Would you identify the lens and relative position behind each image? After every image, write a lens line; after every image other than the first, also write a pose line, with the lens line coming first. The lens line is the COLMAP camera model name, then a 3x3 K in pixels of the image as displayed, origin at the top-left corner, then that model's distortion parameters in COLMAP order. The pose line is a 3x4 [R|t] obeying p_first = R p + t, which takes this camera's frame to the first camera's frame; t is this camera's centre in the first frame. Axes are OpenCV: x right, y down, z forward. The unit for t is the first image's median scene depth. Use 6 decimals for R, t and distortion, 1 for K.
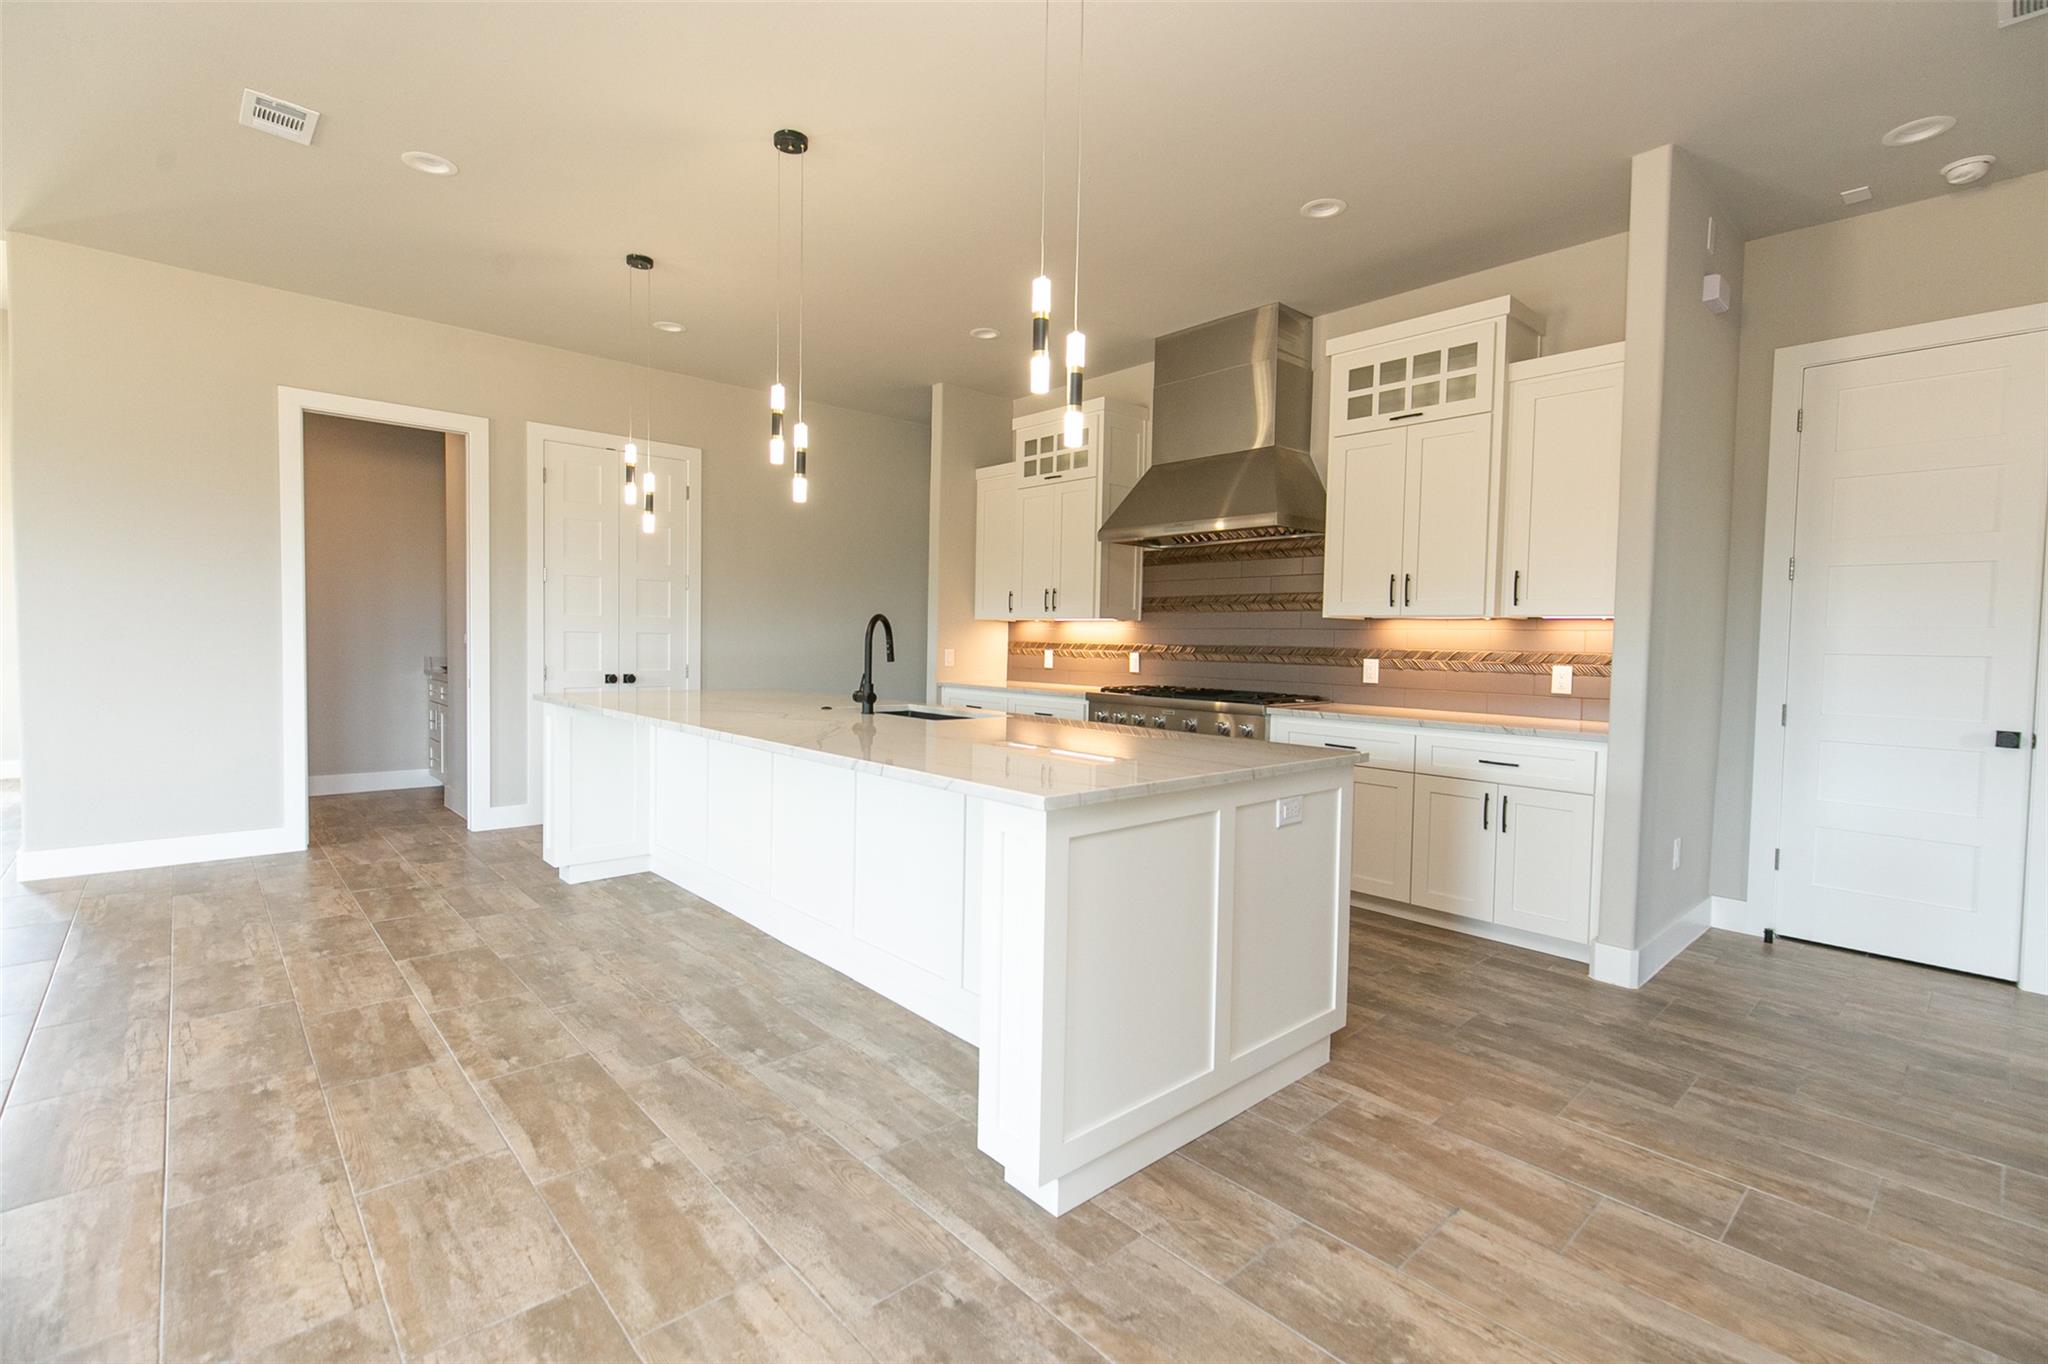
lens RADIAL K [[914.0, 0, 1018.9], [0, 914.0, 673.5], [0, 0, 1]] dist [0.003007, -0.000064]
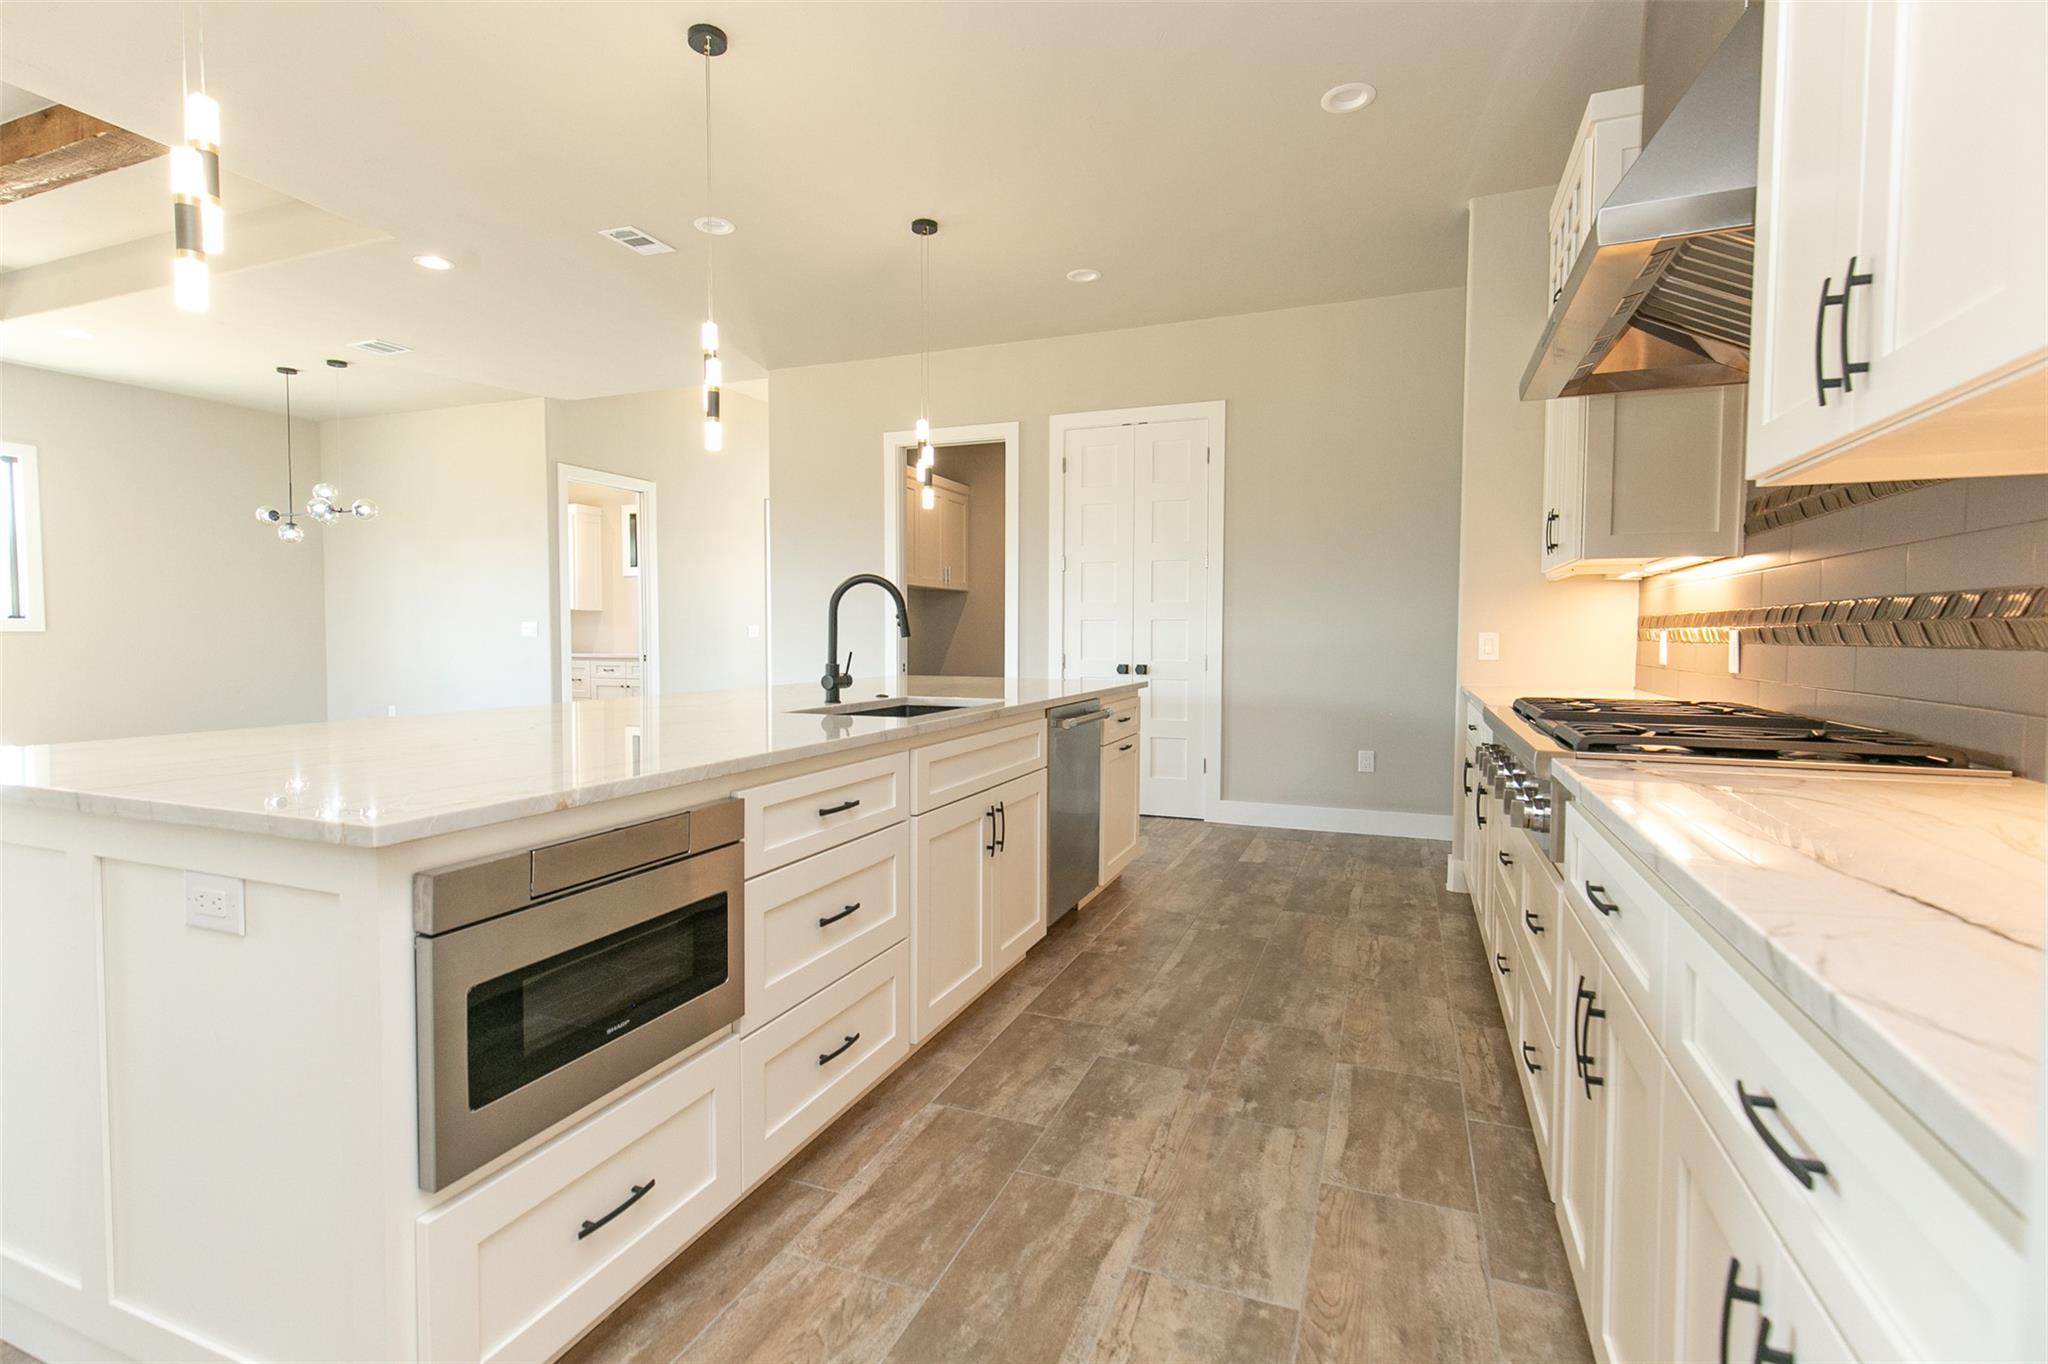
lens RADIAL K [[901.4, 0, 1024.0], [0, 901.4, 682.0], [0, 0, 1]] dist [-0.015522, 0.000078]
pose [[0.436100, 0.030834, -0.899370, 0.642963], [-0.027808, 0.999397, 0.020779, 0.005040], [0.899469, 0.015948, 0.436694, 0.913747]]
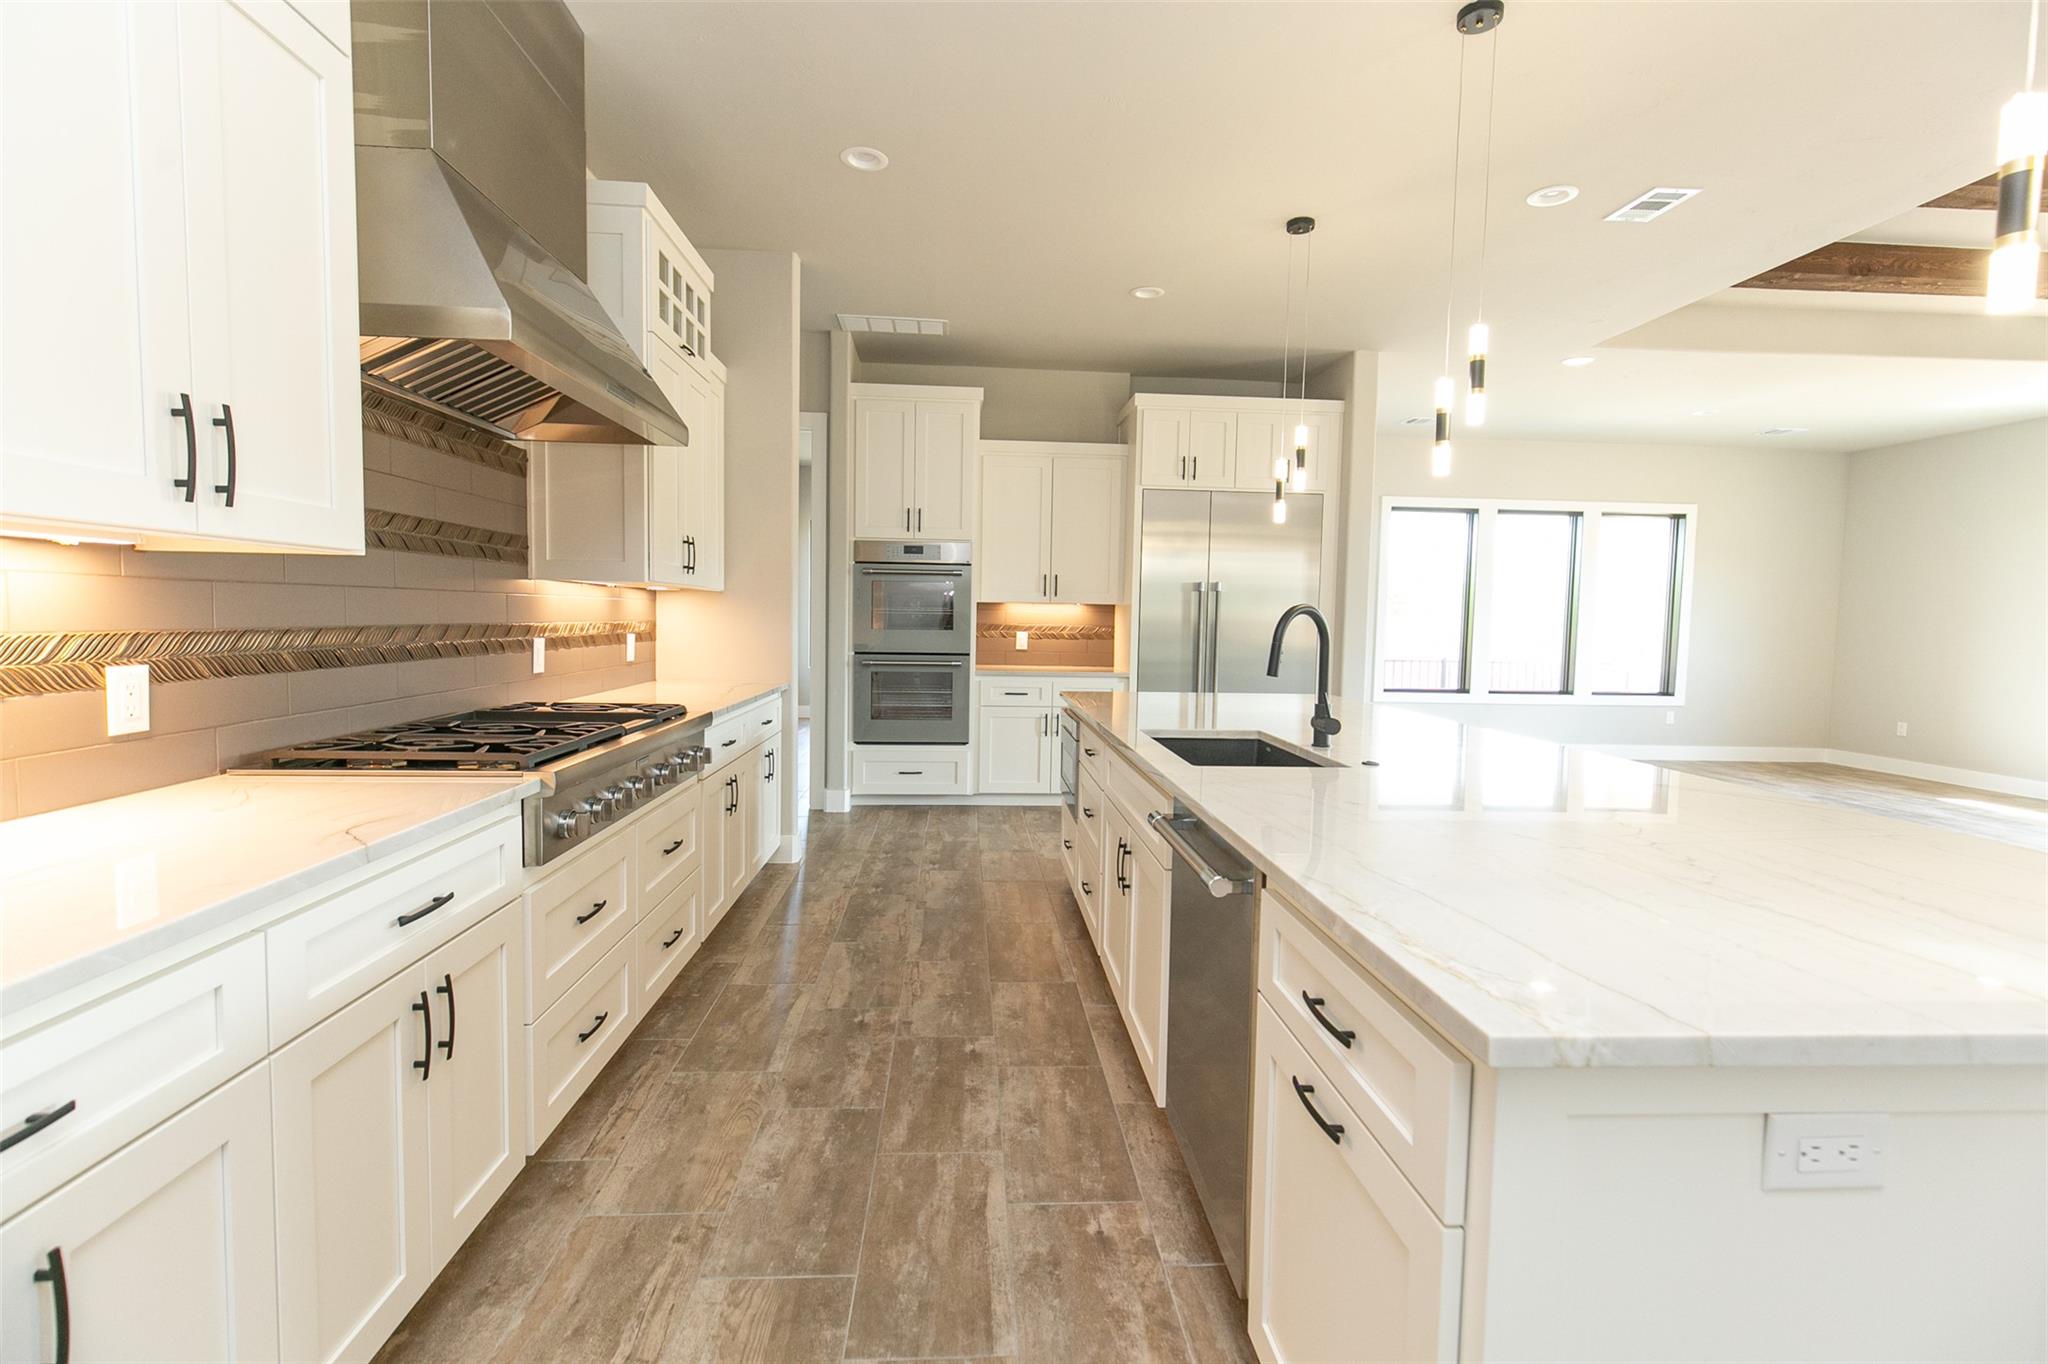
lens RADIAL K [[914.0, 0, 1018.9], [0, 914.0, 673.5], [0, 0, 1]] dist [0.003007, -0.000064]
pose [[-0.782296, -0.074891, 0.618388, -0.463559], [-0.012299, 0.994410, 0.104871, -0.094310], [-0.622785, 0.074435, -0.778844, 1.883011]]
